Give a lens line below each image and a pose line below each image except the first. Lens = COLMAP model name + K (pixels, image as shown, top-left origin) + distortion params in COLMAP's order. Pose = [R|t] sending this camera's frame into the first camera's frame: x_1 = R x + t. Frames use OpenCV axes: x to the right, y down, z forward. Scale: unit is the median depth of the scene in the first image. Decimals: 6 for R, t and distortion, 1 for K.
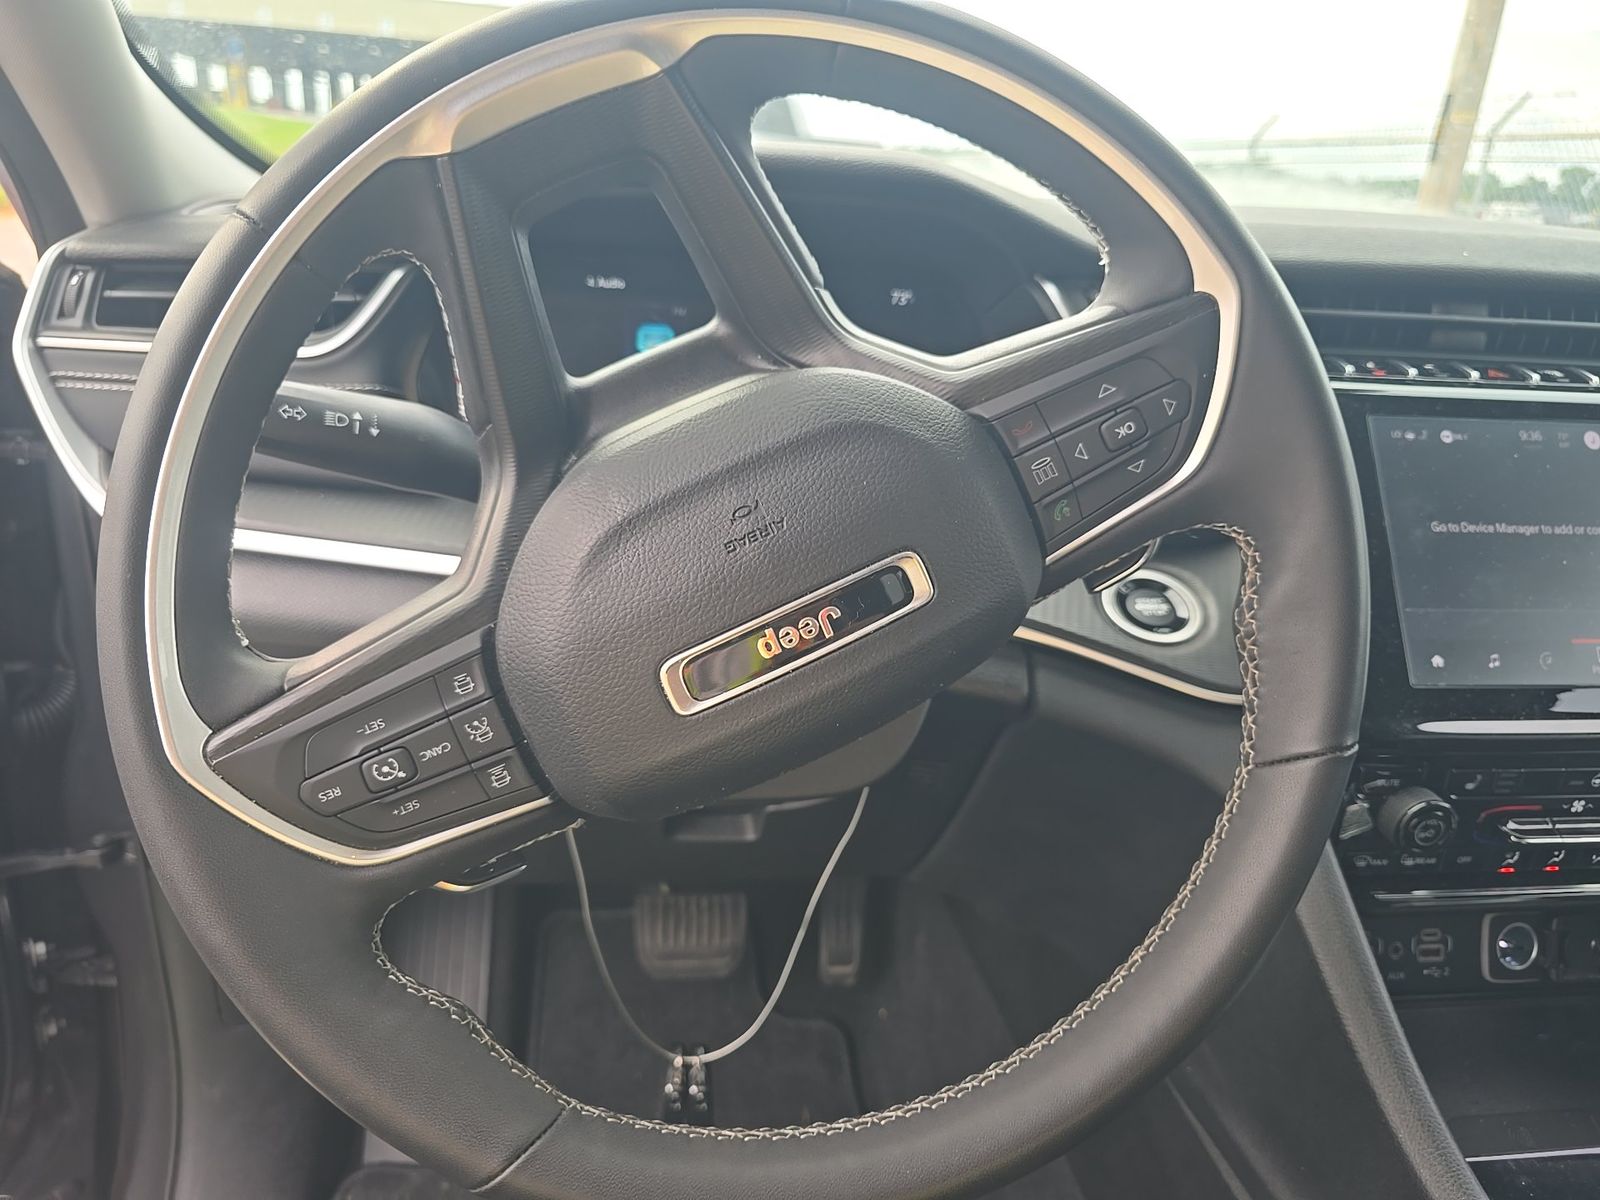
lens RADIAL K [[1088.4, 0, 800.4], [0, 1088.4, 606.5], [0, 0, 1]] dist [-0.005012, -0.011731]
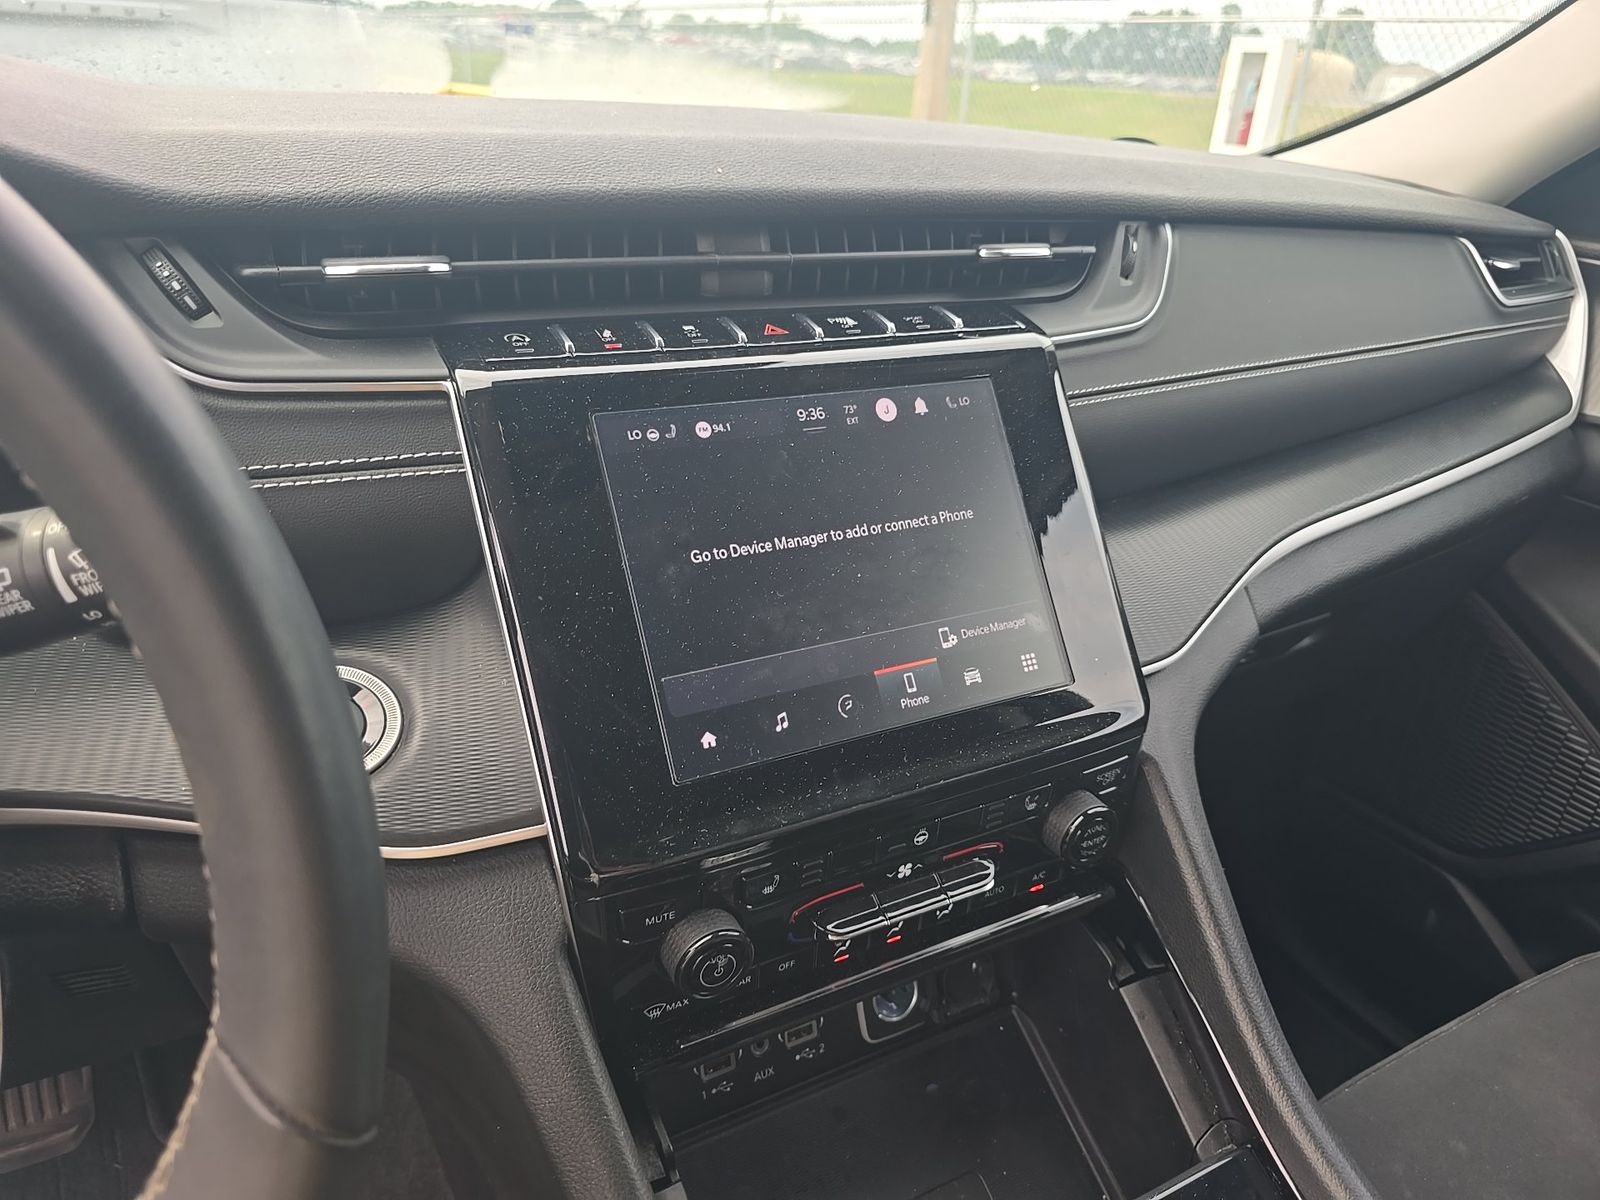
lens RADIAL K [[1088.4, 0, 800.1], [0, 1088.4, 596.0], [0, 0, 1]] dist [-0.005012, -0.011731]
pose [[0.928655, -0.163170, 0.333130, 0.382705], [0.128814, 0.984024, 0.122894, -0.125714], [-0.347861, -0.071214, 0.934838, 0.255651]]
